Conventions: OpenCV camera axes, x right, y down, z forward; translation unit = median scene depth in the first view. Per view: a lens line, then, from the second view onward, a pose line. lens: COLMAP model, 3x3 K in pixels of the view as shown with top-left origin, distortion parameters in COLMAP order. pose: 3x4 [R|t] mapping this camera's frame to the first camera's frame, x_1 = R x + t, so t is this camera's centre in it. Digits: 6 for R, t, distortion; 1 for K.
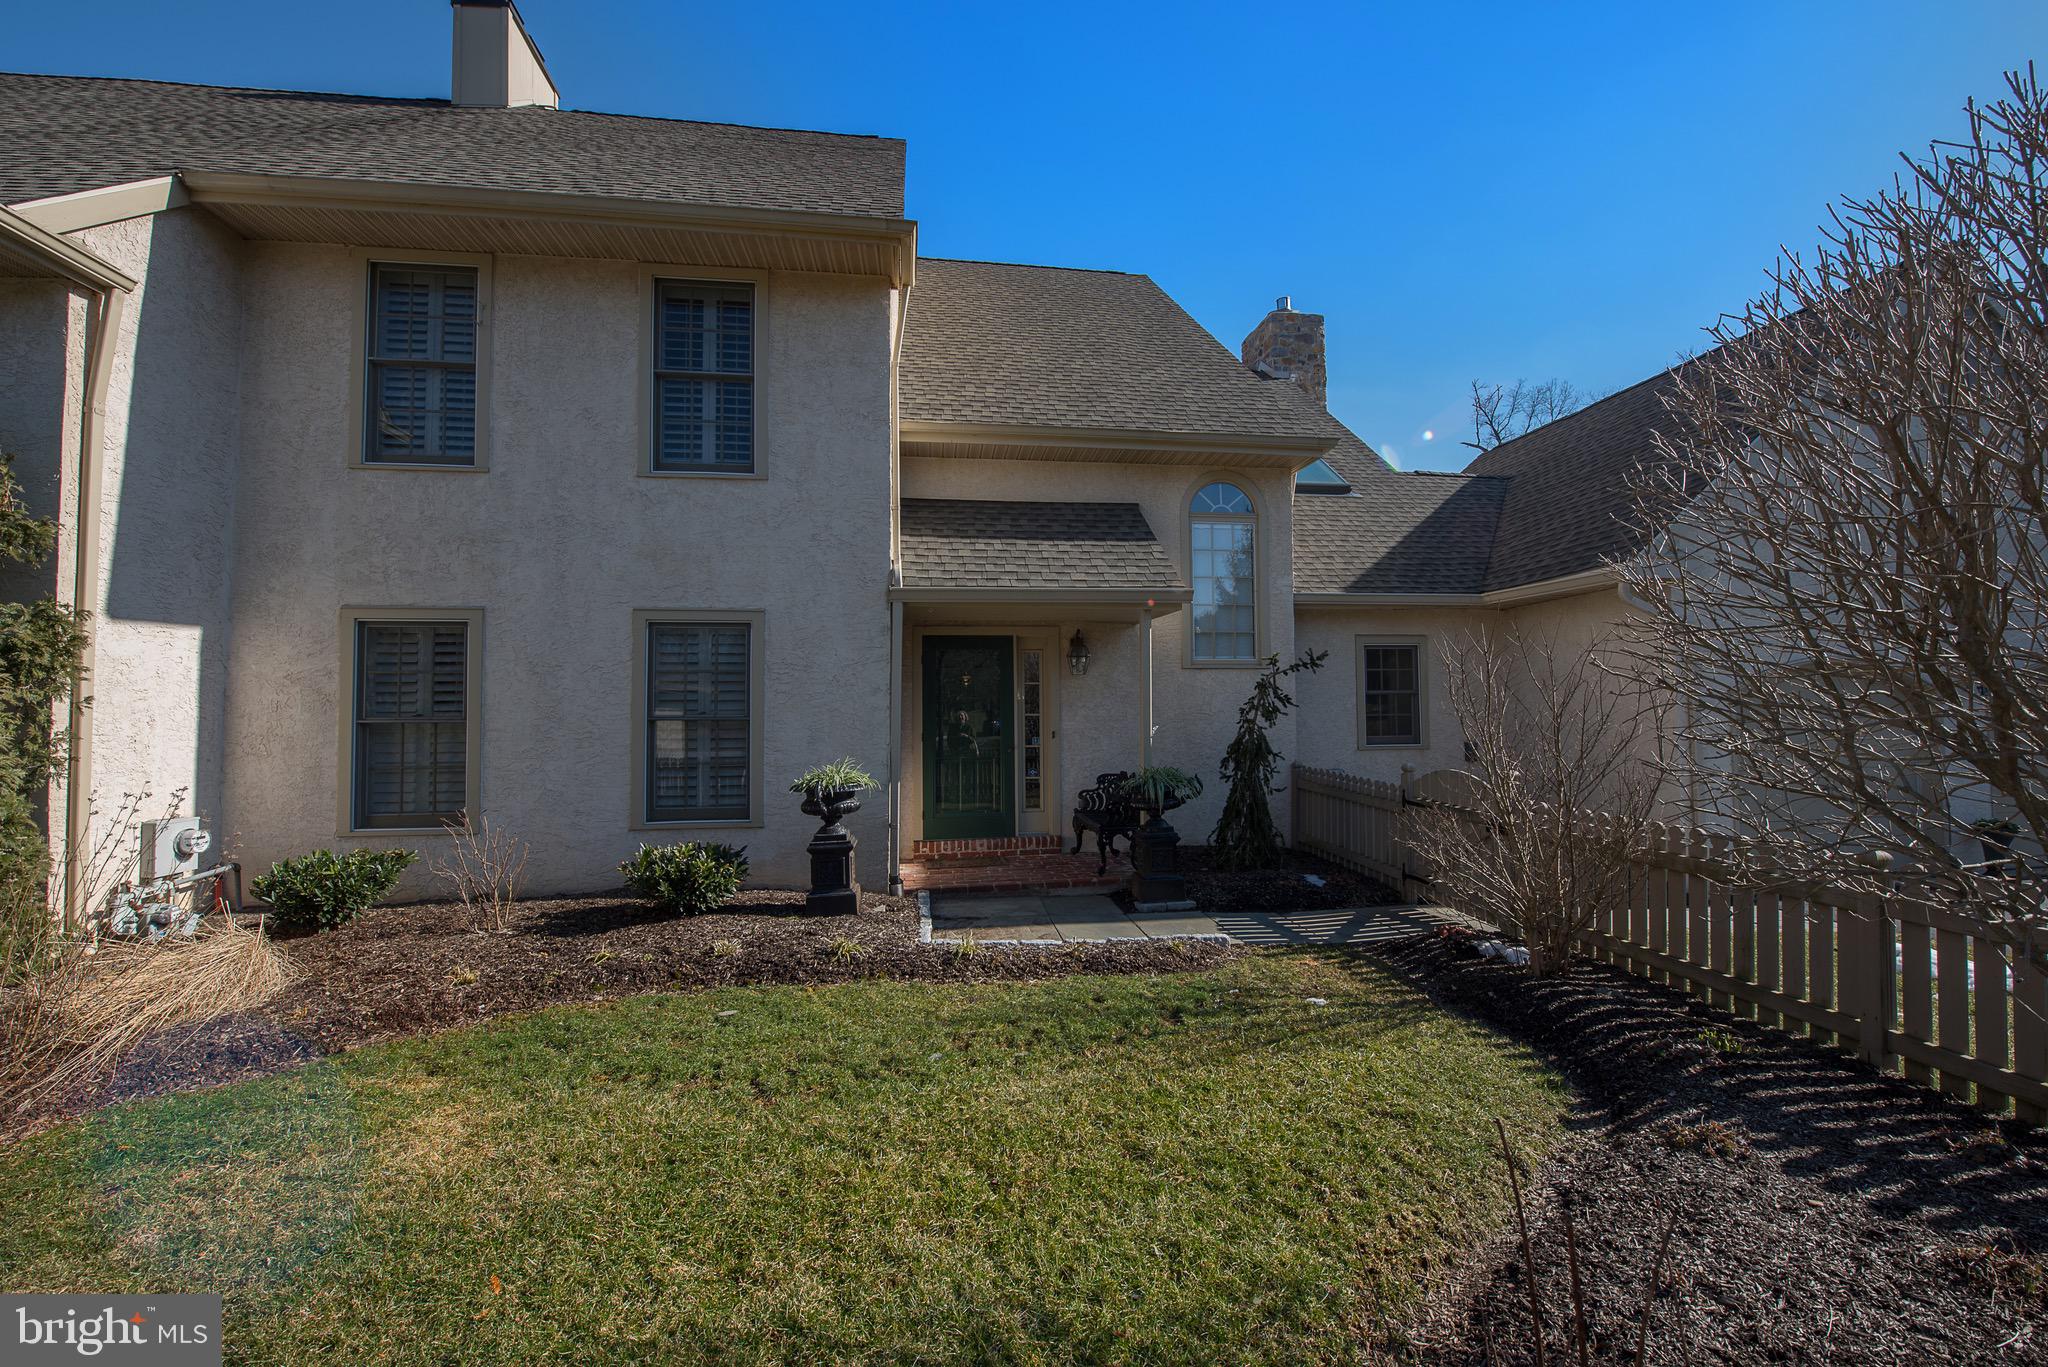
lens RADIAL K [[714.5, 0, 1024.0], [0, 714.5, 683.5], [0, 0, 1]] dist [-0.016333, -0.000074]
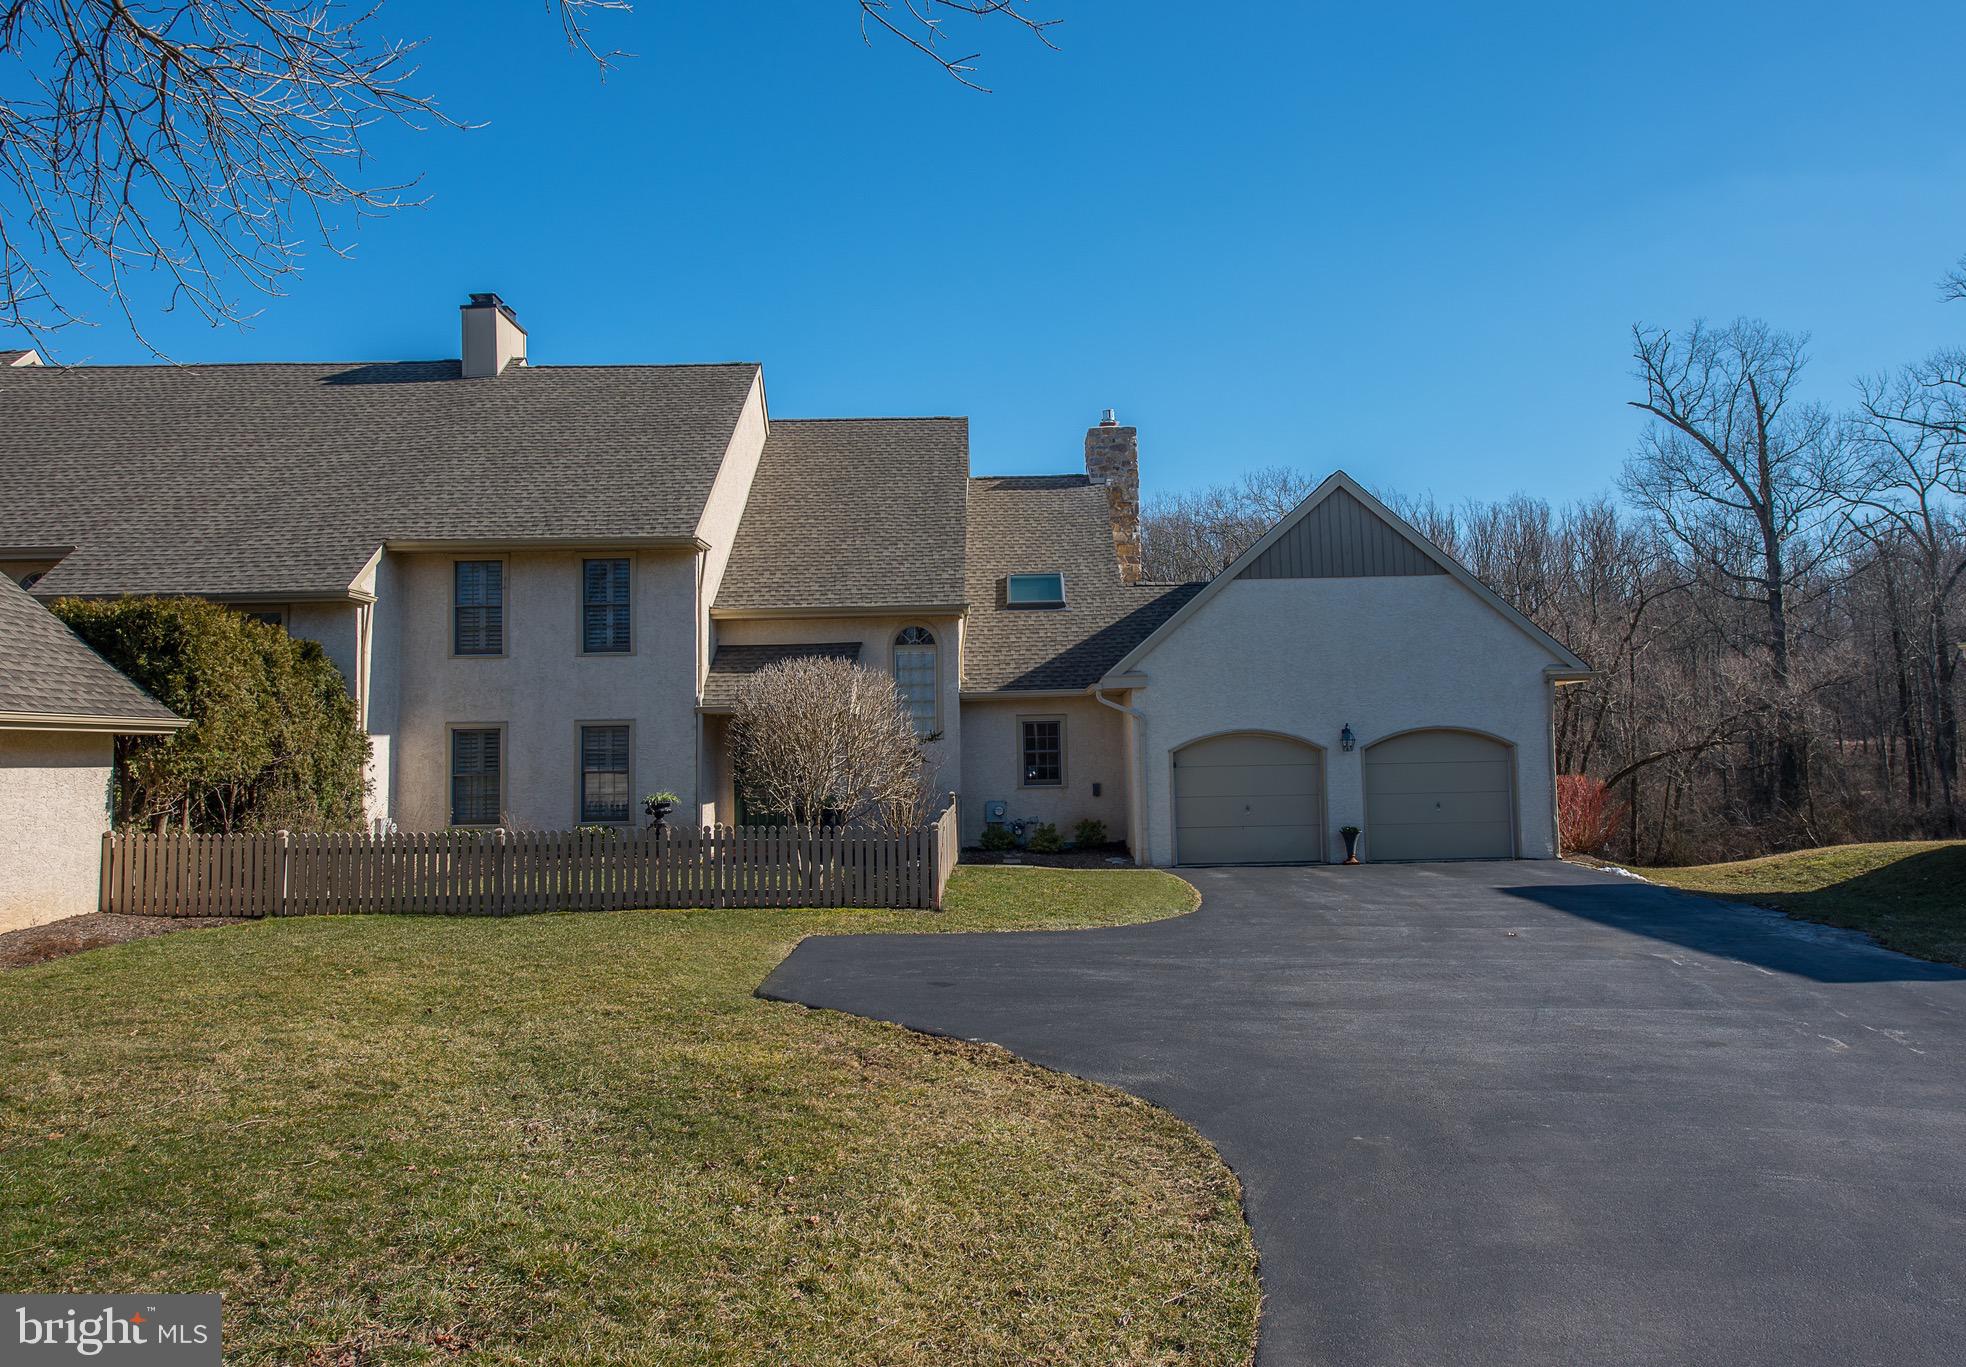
lens RADIAL K [[1000.2, 0, 1017.1], [0, 1000.2, 702.1], [0, 0, 1]] dist [-0.000001, -0.000792]
pose [[0.993696, -0.017319, -0.110762, 1.100488], [0.015065, 0.999663, -0.021155, -0.078976], [0.111091, 0.019353, 0.993622, -1.829281]]
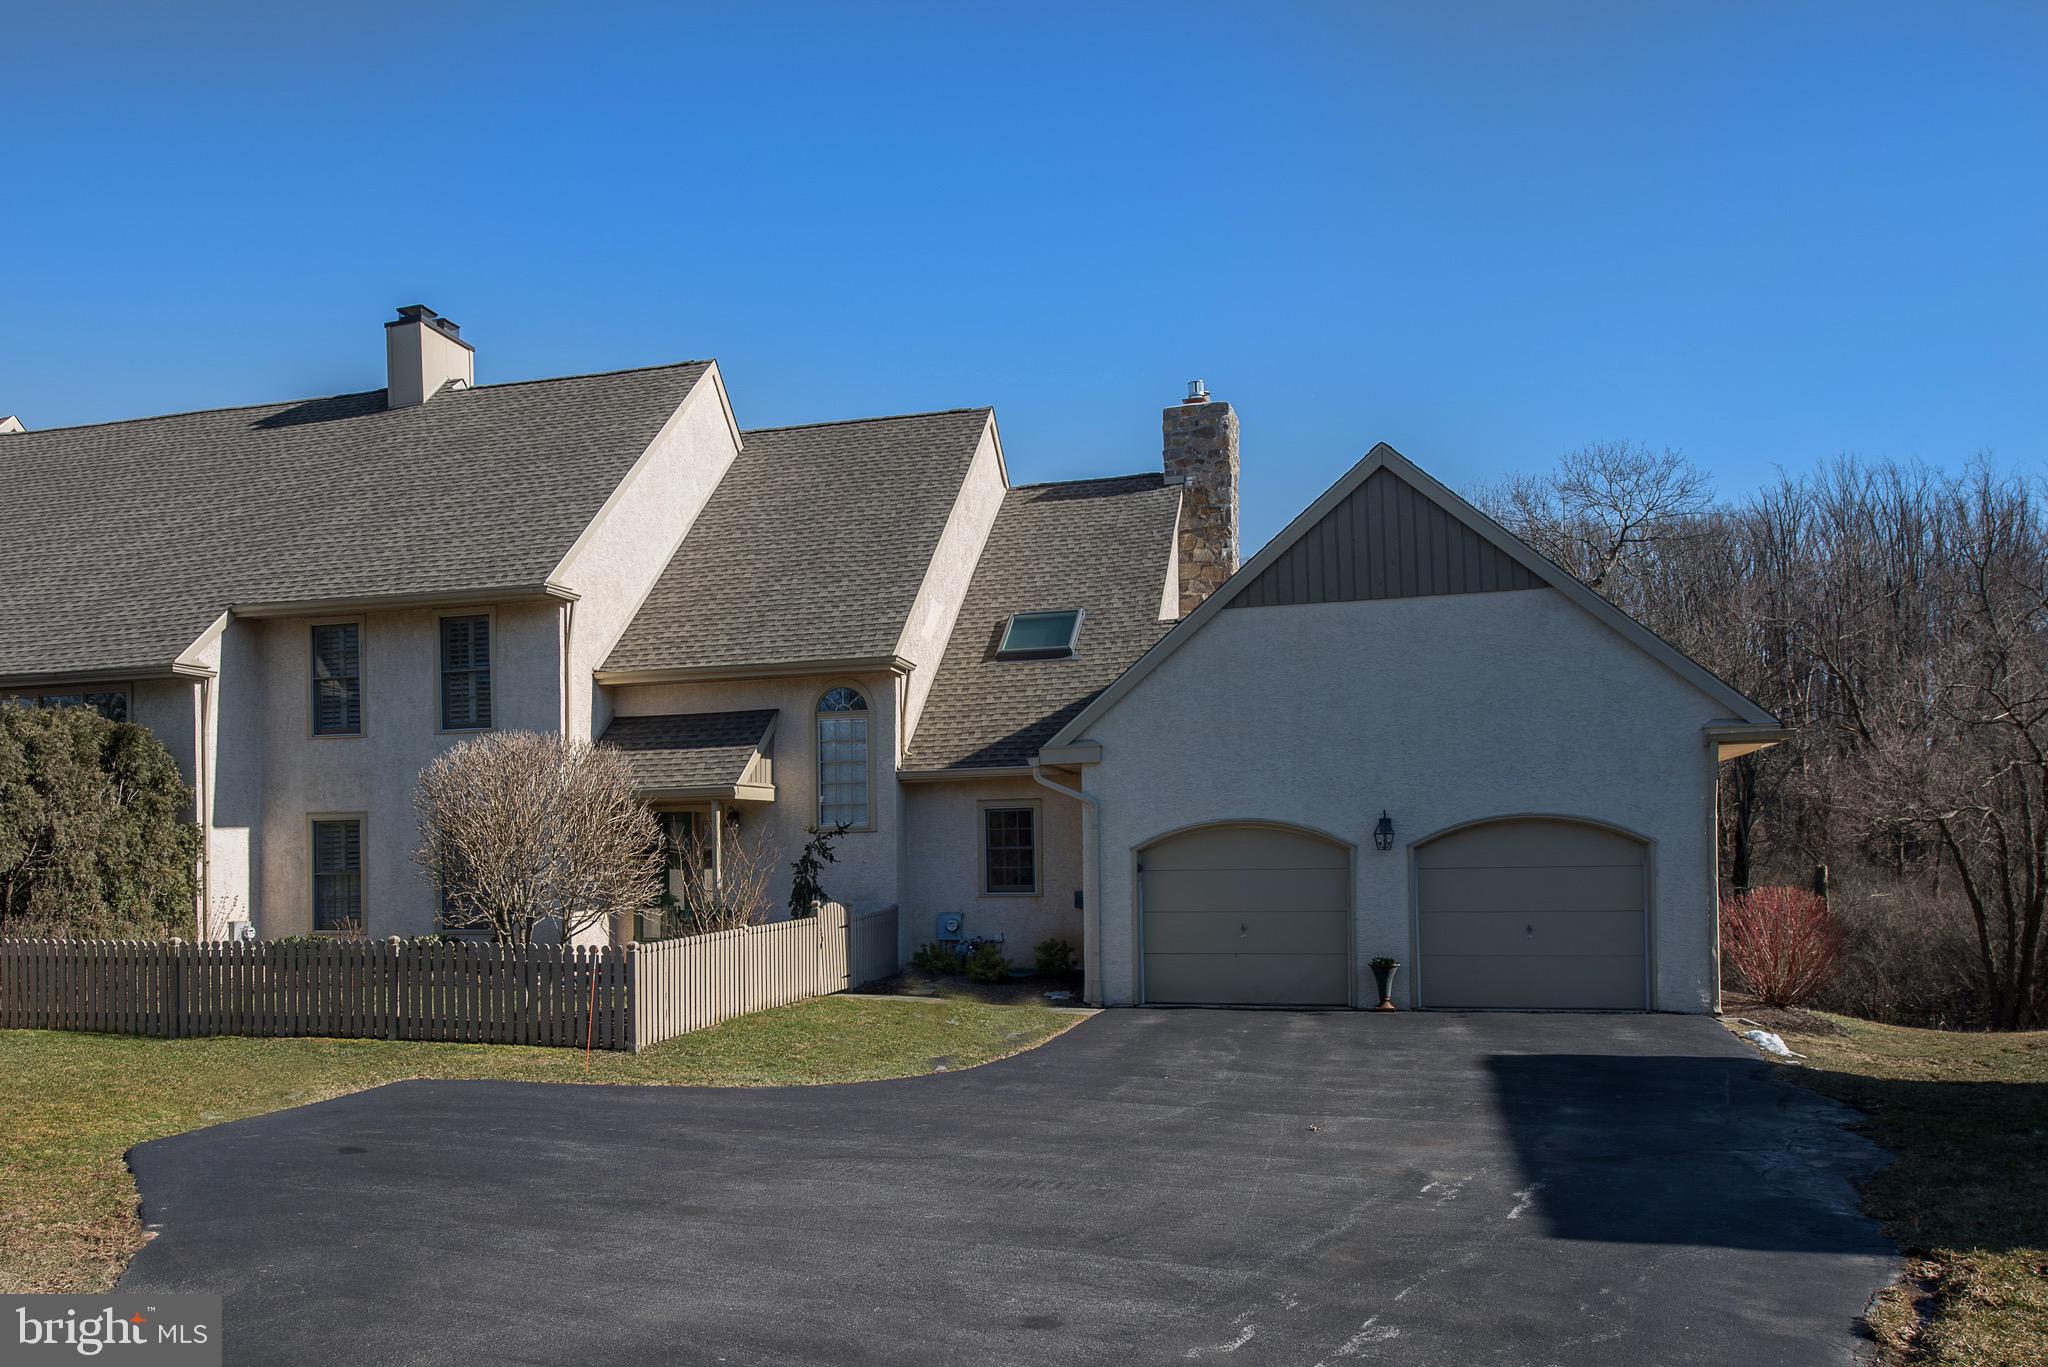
lens RADIAL K [[1277.1, 0, 1019.2], [0, 1277.1, 841.2], [0, 0, 1]] dist [-0.002369, 0.001344]
pose [[0.935676, -0.009846, -0.352722, 1.985991], [0.018749, 0.999586, 0.021833, -0.071401], [0.352361, -0.027041, 0.935473, -1.501302]]
